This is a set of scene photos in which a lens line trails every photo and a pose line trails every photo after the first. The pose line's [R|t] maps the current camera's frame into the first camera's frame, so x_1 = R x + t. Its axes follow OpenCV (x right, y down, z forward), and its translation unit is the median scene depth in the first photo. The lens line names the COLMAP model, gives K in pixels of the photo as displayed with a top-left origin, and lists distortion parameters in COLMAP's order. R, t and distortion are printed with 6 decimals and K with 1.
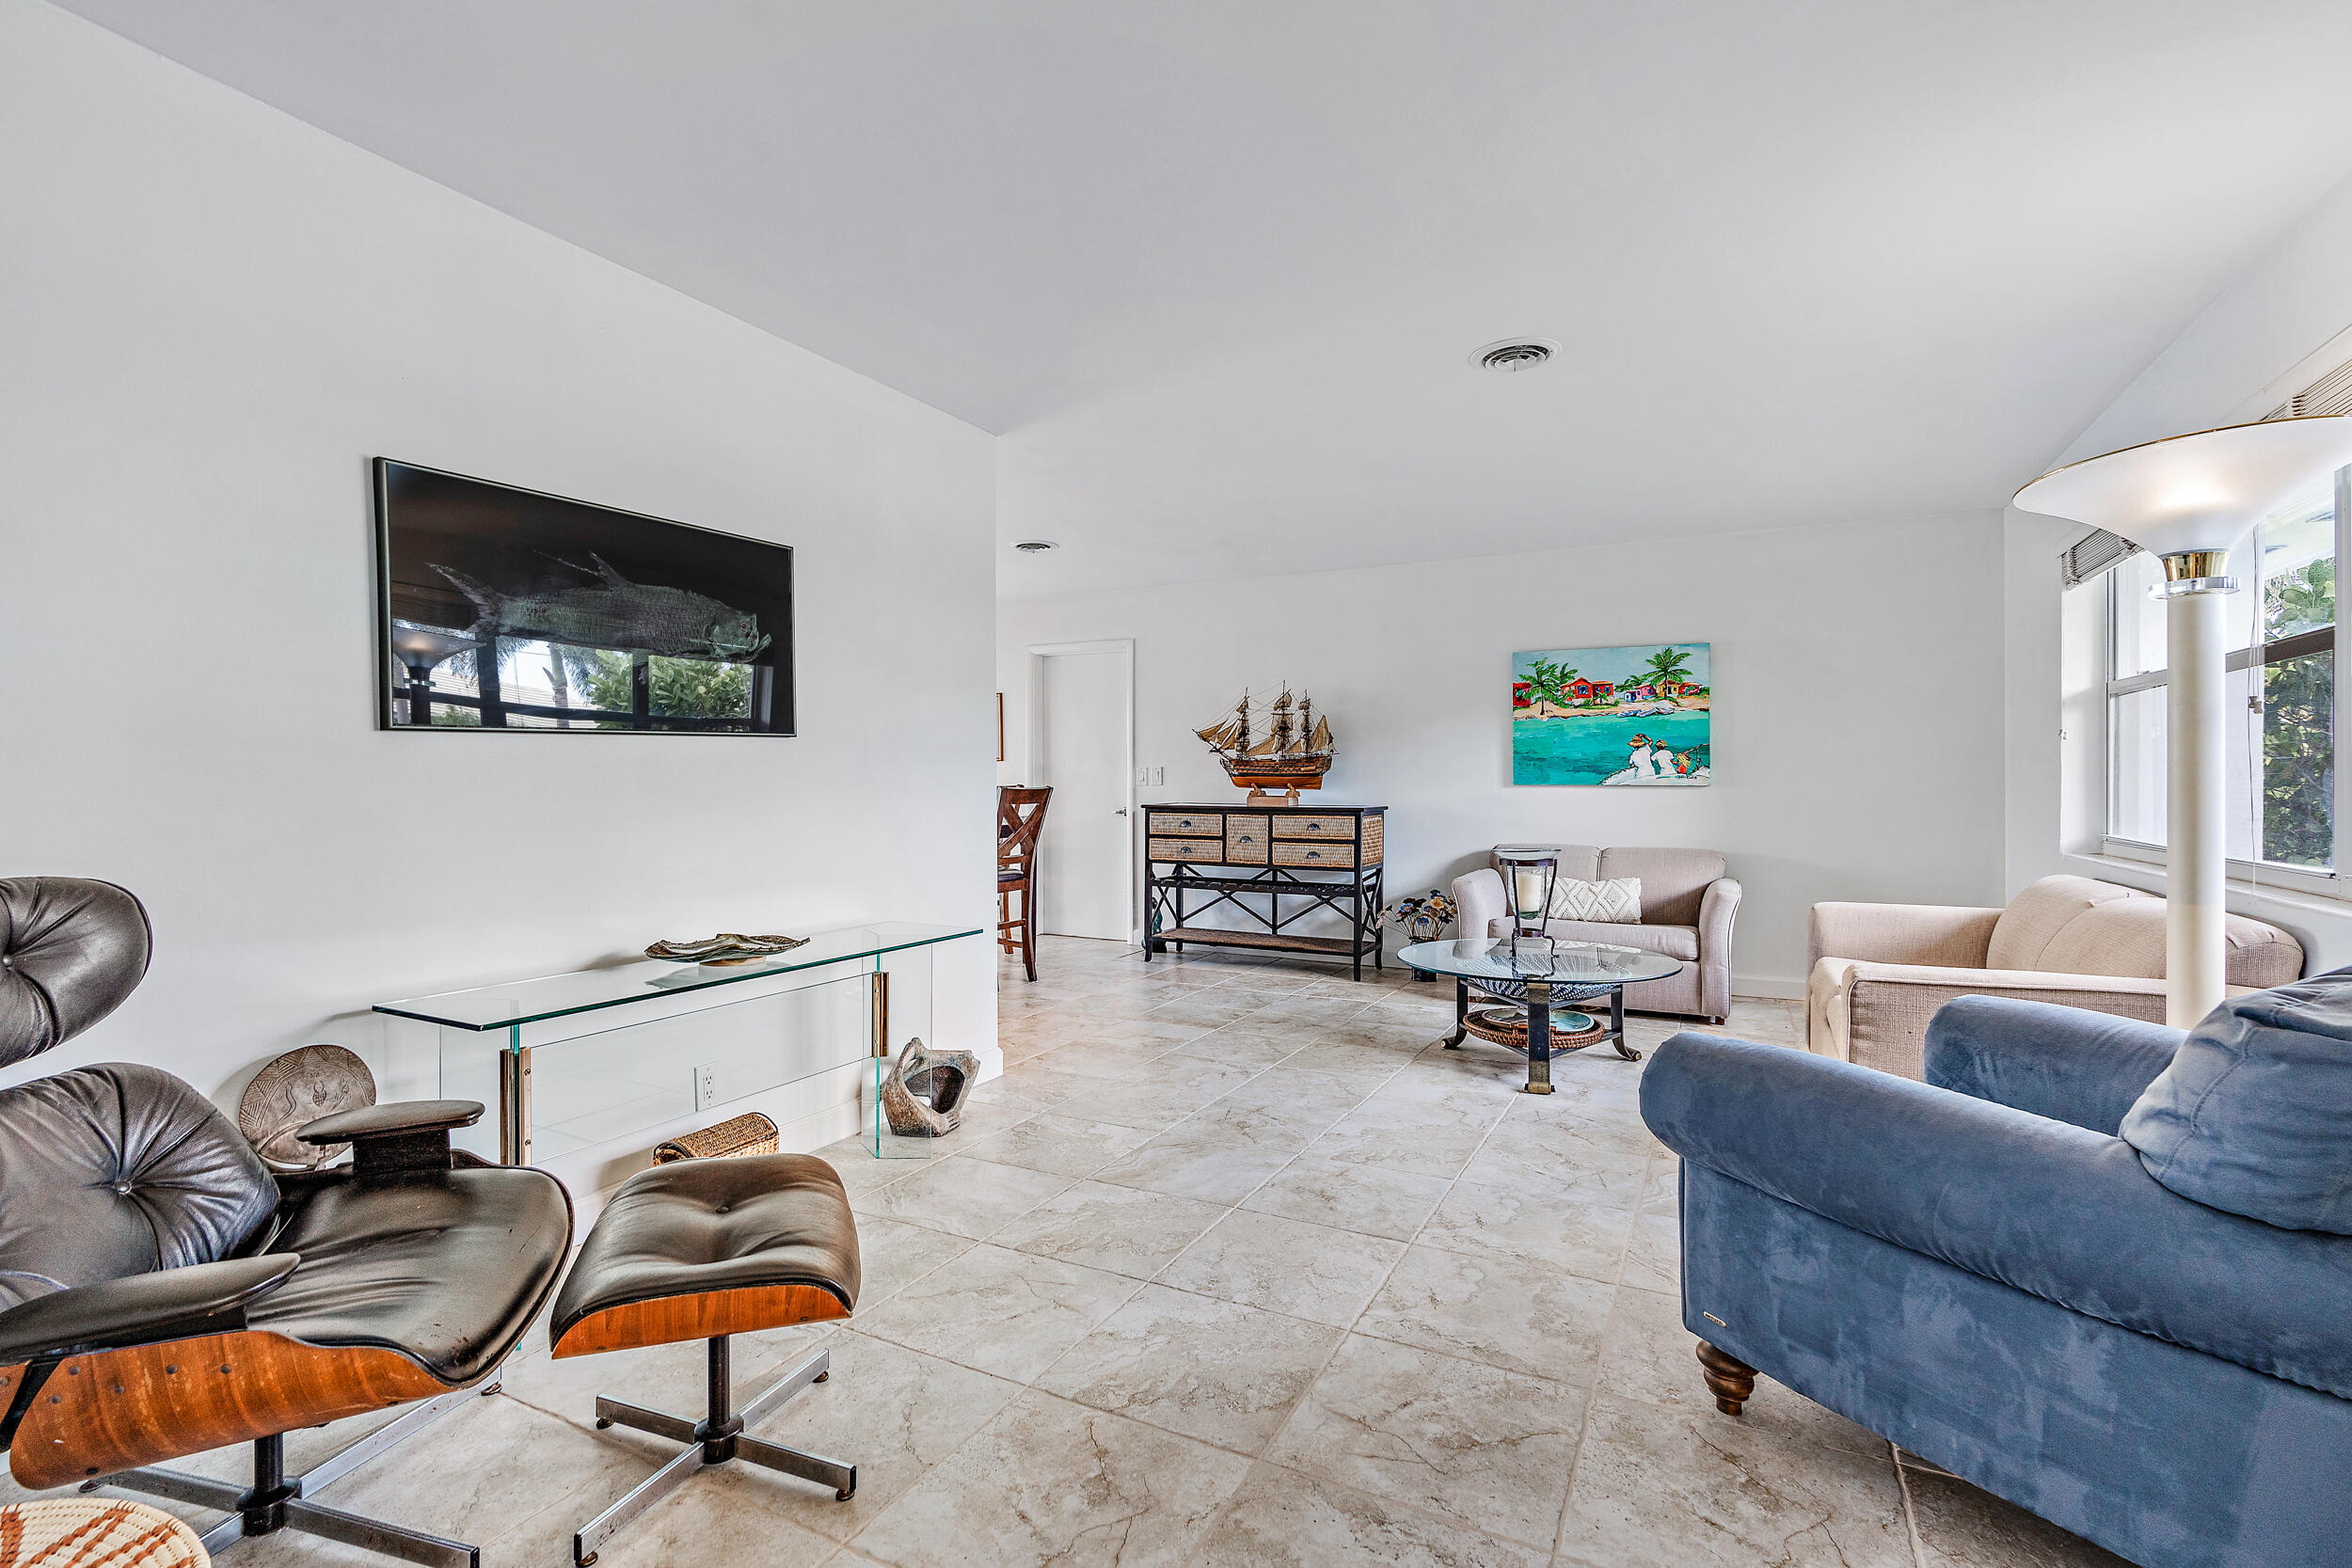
lens RADIAL K [[1061.6, 0, 1173.3], [0, 1061.6, 778.7], [0, 0, 1]] dist [-0.003518, 0.000869]
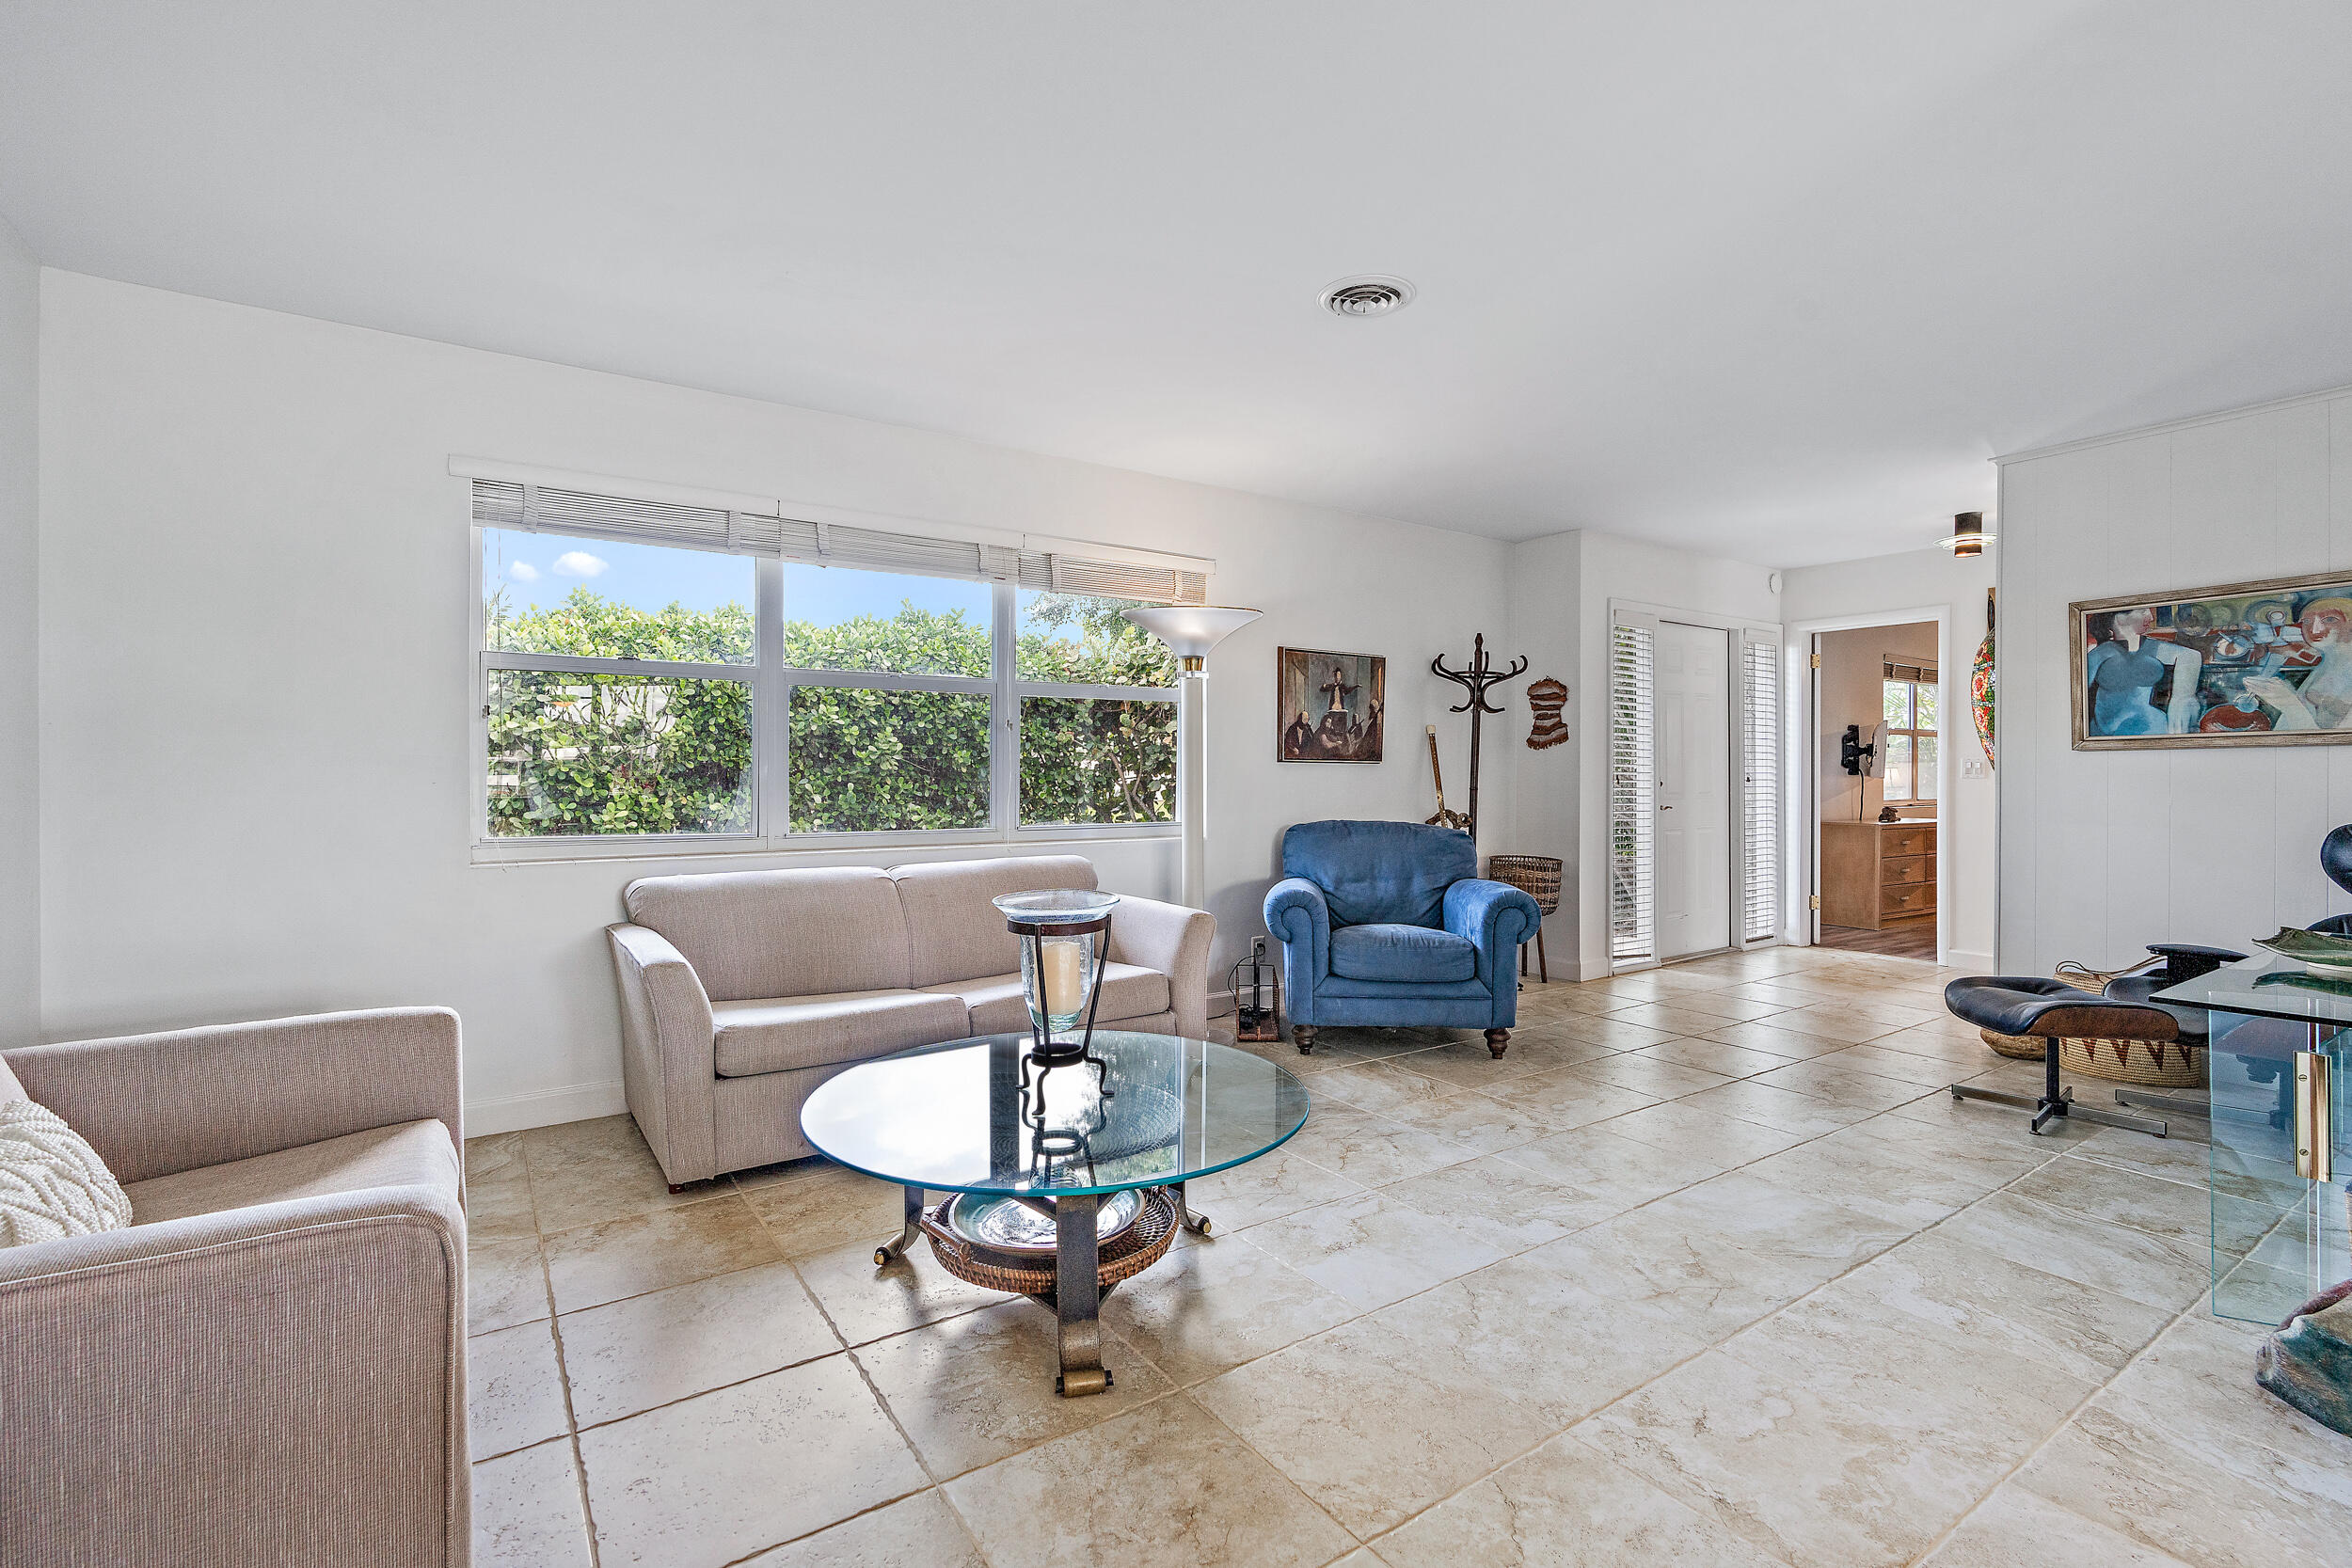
lens RADIAL K [[1061.6, 0, 1173.3], [0, 1061.6, 778.7], [0, 0, 1]] dist [-0.003518, 0.000869]
pose [[-0.878489, -0.000518, 0.477763, 0.037317], [-0.001584, 0.999997, -0.001829, 0.010911], [-0.477760, -0.002364, -0.878487, 1.919092]]
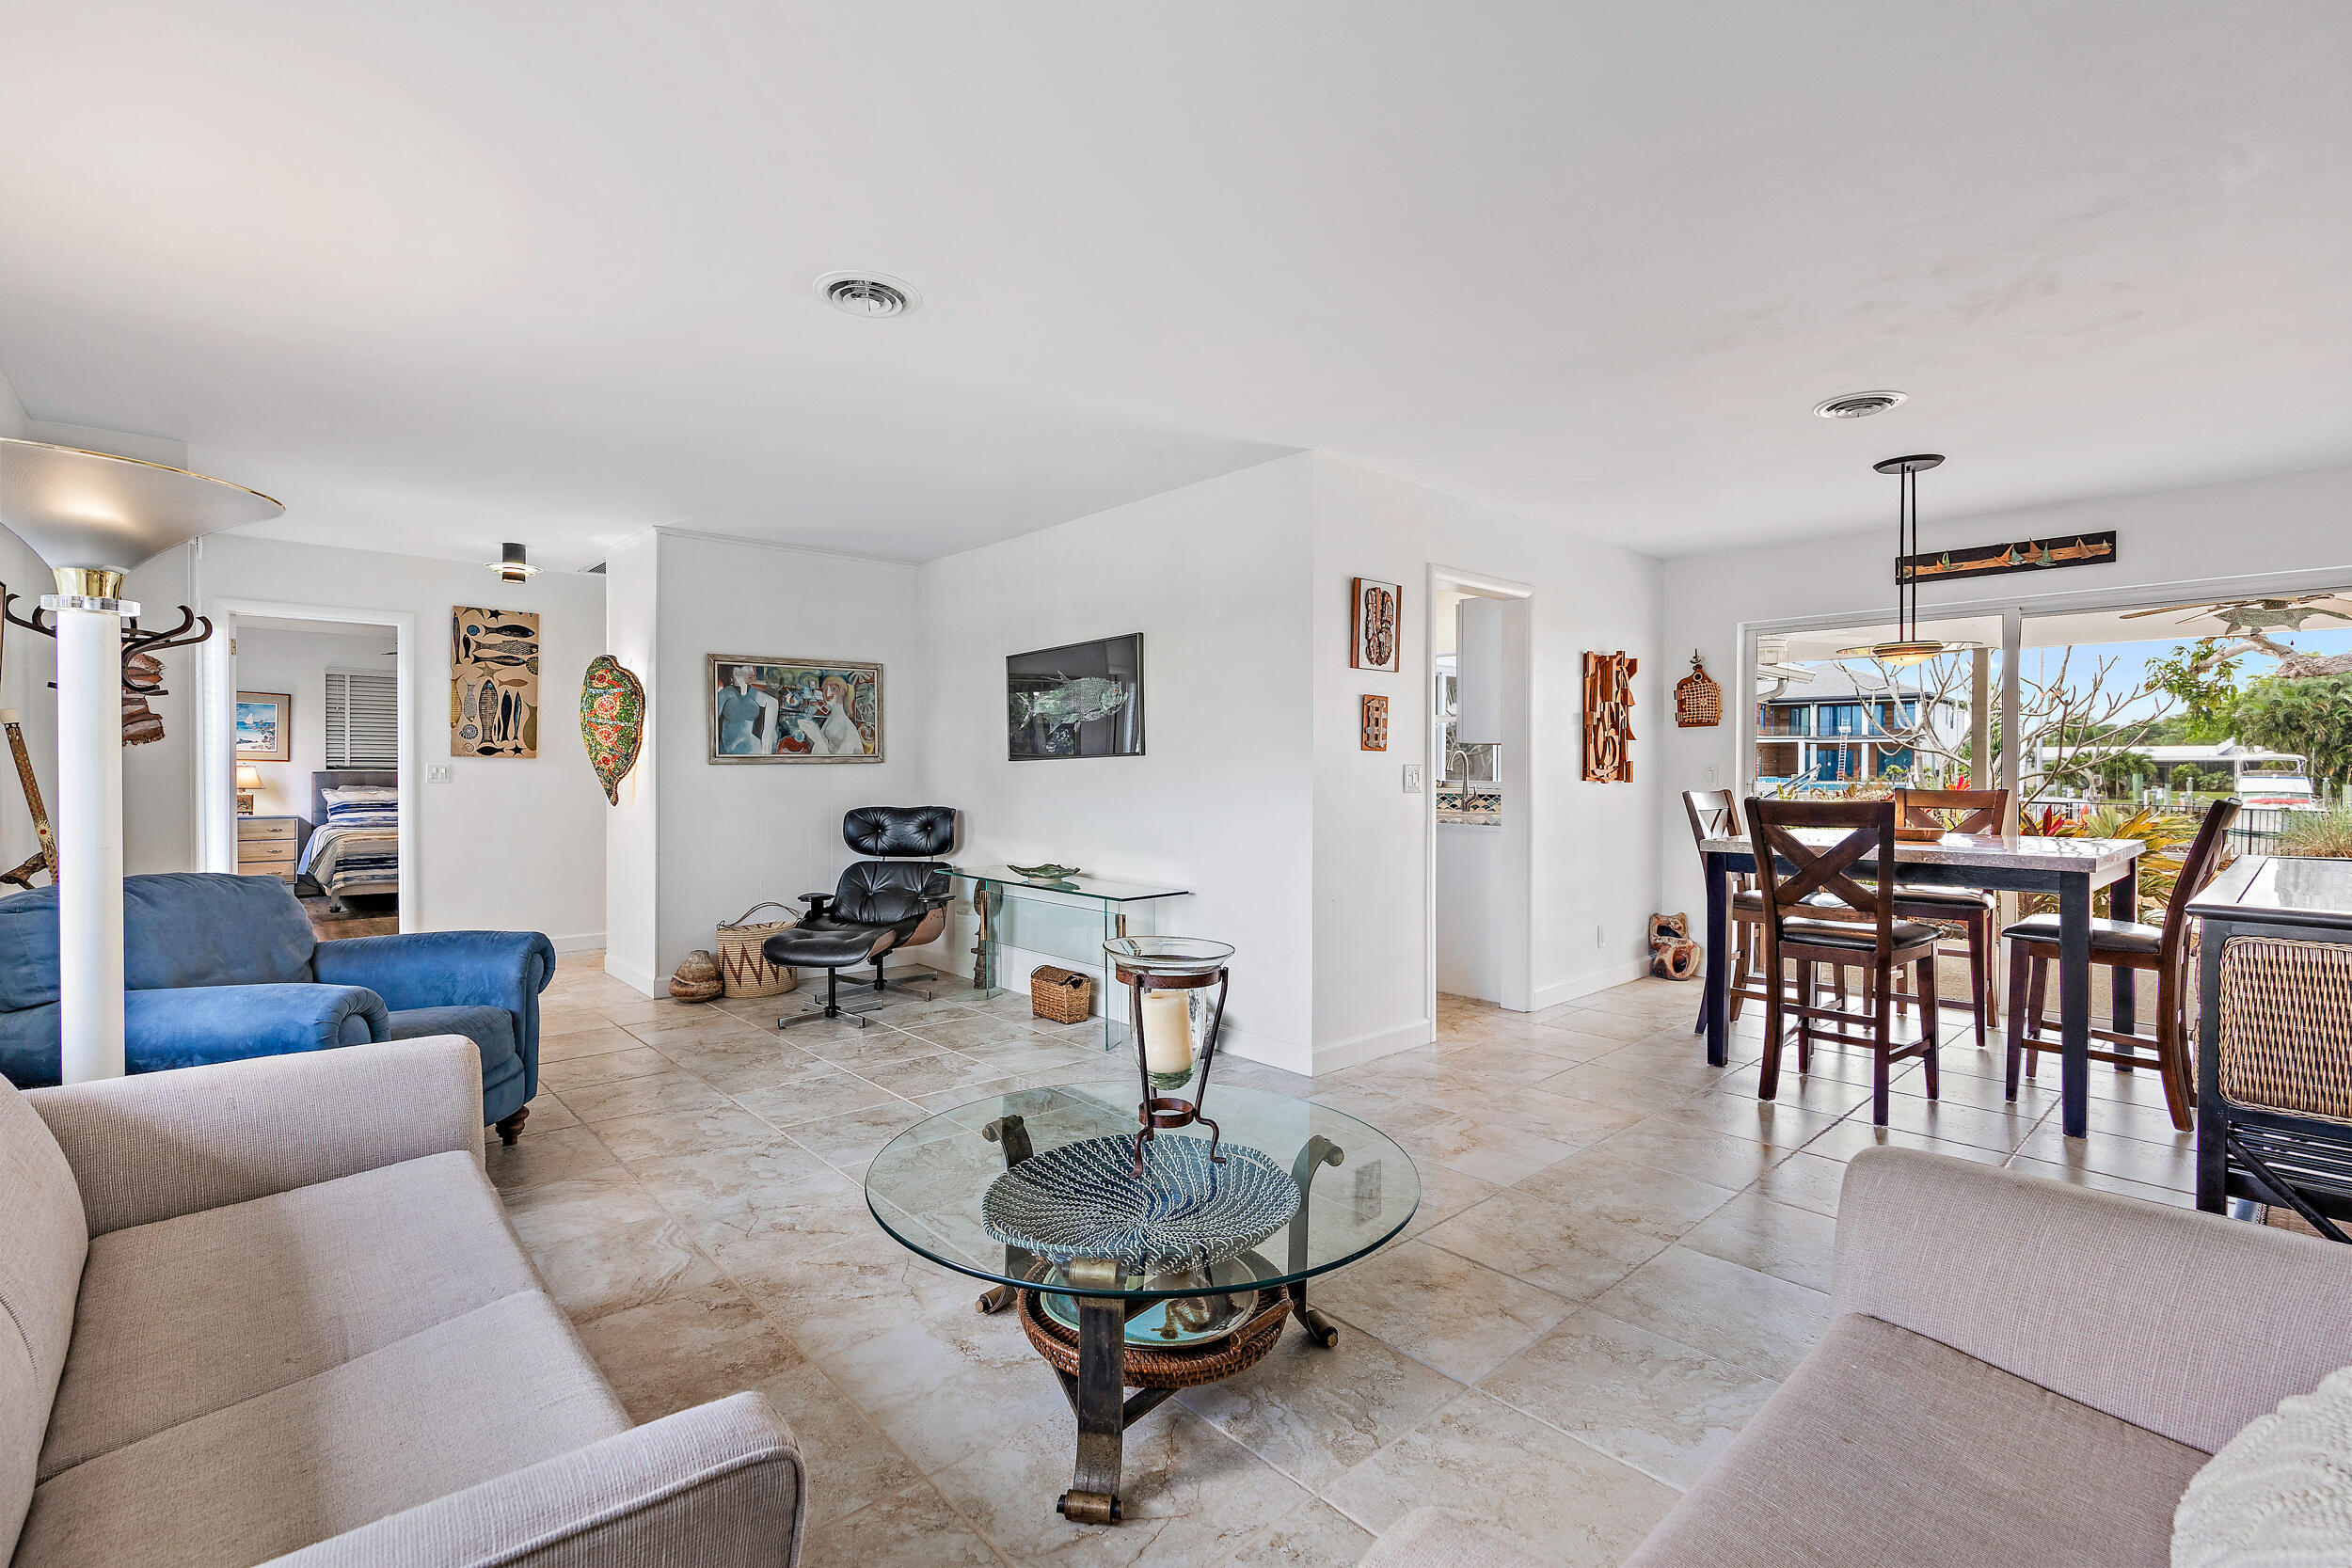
lens RADIAL K [[1061.6, 0, 1173.3], [0, 1061.6, 778.7], [0, 0, 1]] dist [-0.003518, 0.000869]
pose [[-0.350138, 0.011027, -0.936633, 1.057850], [0.003132, 0.999939, 0.010602, -0.020597], [0.936693, 0.000779, -0.350151, 1.569578]]
